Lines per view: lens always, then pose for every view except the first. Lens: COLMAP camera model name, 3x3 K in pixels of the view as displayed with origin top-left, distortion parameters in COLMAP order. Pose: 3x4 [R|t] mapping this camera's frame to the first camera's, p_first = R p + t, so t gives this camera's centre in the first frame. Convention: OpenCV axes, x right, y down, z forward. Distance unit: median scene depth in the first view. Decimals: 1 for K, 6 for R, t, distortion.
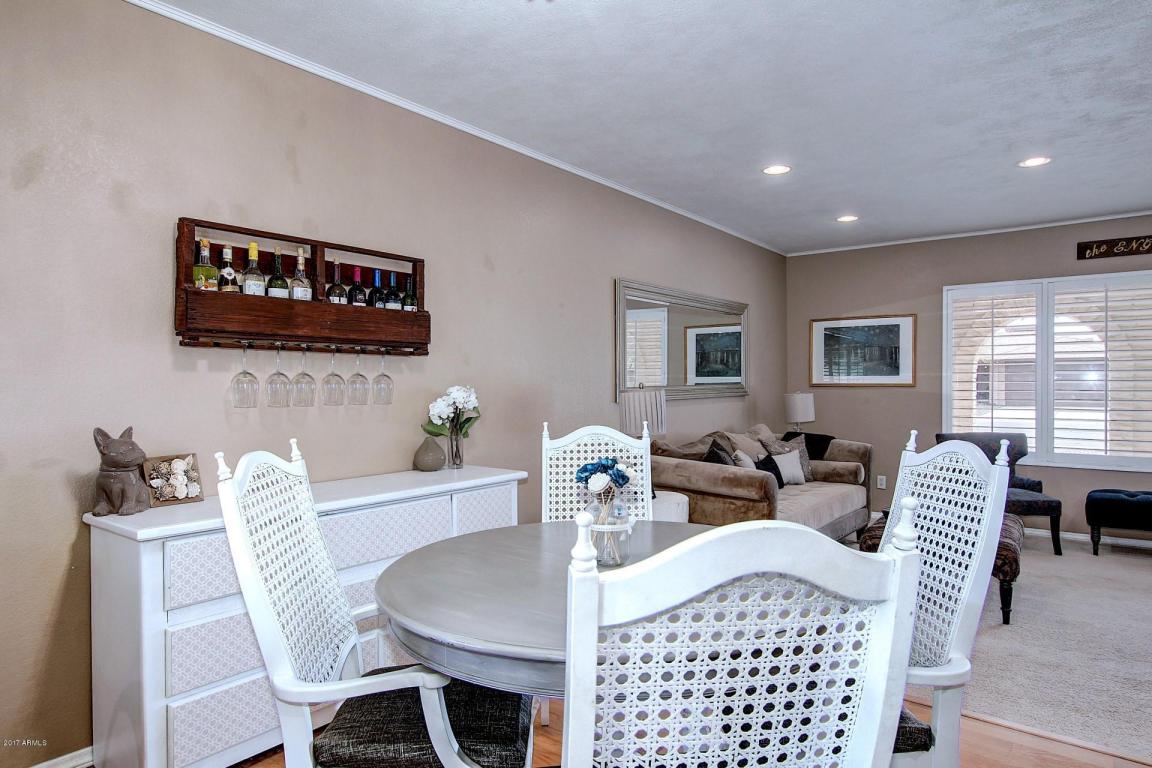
lens RADIAL K [[686.7, 0, 595.1], [0, 686.7, 388.0], [0, 0, 1]] dist [-0.000345, 0.000659]
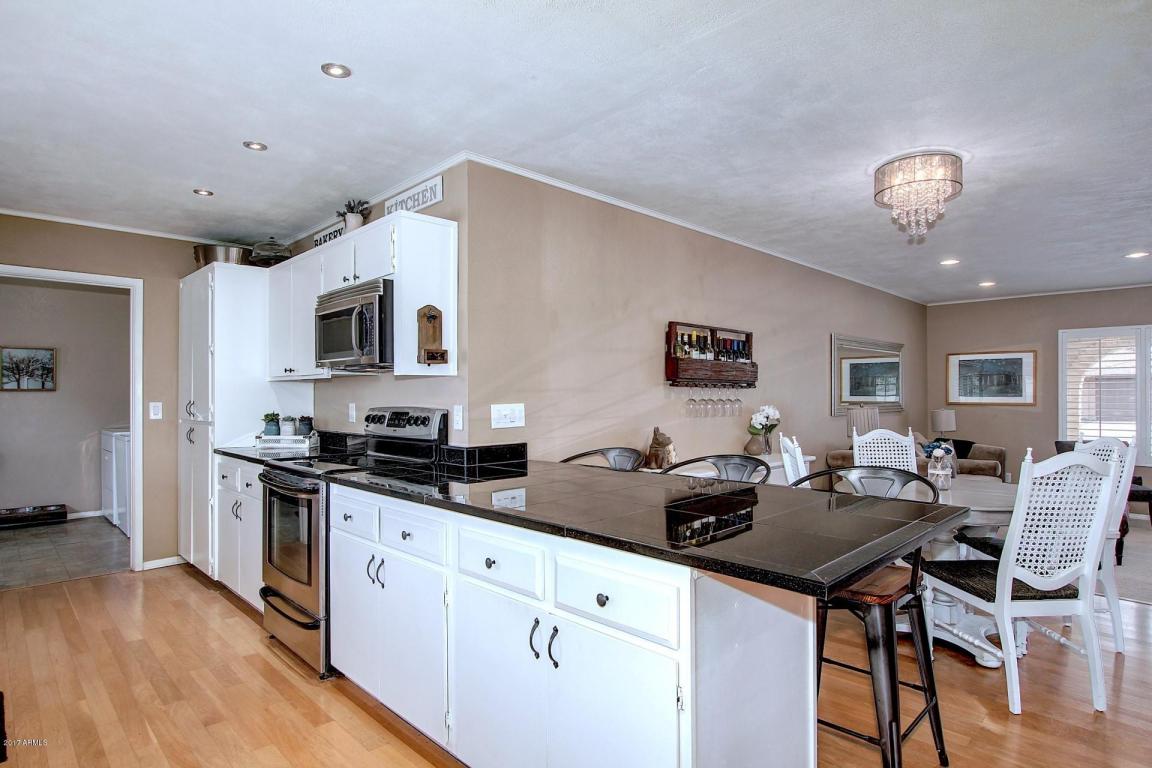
lens RADIAL K [[631.5, 0, 581.6], [0, 631.5, 389.5], [0, 0, 1]] dist [-0.018634, 0.000501]
pose [[0.989664, 0.003206, -0.143371, -0.341572], [-0.005690, 0.999841, -0.016918, -0.011152], [0.143294, 0.017559, 0.989524, -0.478271]]
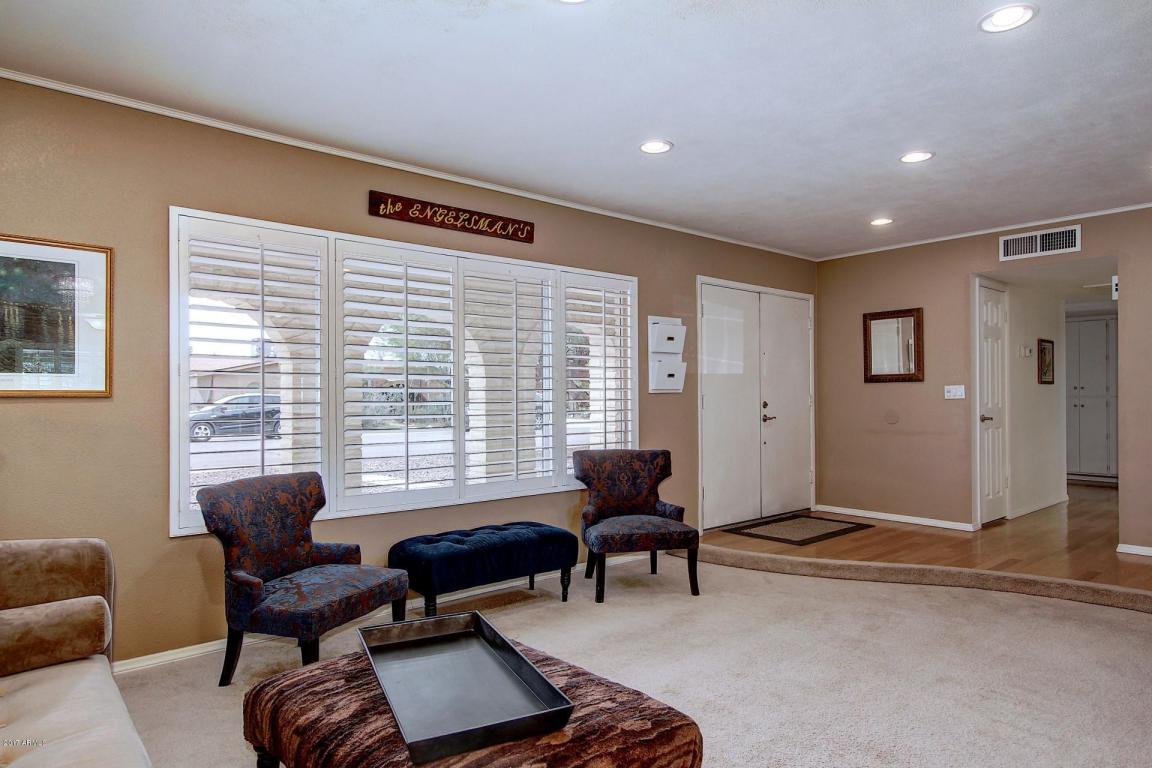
lens RADIAL K [[686.7, 0, 595.1], [0, 686.7, 388.0], [0, 0, 1]] dist [-0.000345, 0.000659]
pose [[0.189793, 0.008899, 0.981784, 0.079446], [0.009503, 0.999895, -0.010900, 0.000156], [-0.981778, 0.011398, 0.189689, 0.858620]]
